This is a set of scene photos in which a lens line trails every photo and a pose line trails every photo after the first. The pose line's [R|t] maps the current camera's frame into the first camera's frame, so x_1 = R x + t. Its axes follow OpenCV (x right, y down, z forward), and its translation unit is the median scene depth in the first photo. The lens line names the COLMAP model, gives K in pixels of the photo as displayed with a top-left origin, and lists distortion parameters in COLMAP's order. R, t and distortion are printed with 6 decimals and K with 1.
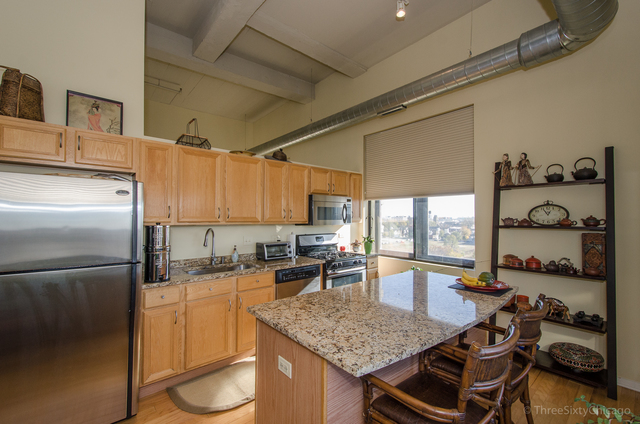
lens RADIAL K [[275.6, 0, 320.4], [0, 275.6, 213.6], [0, 0, 1]] dist [0.002678, 0.000015]
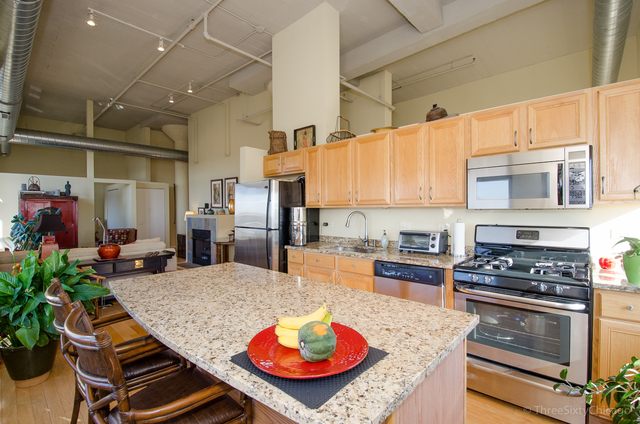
lens RADIAL K [[298.1, 0, 334.7], [0, 298.1, 215.4], [0, 0, 1]] dist [-0.015998, -0.006554]
pose [[0.132376, 0.019555, -0.991007, 0.630644], [0.031442, 0.999219, 0.023917, 0.033039], [0.990701, -0.034325, 0.131658, 0.643638]]
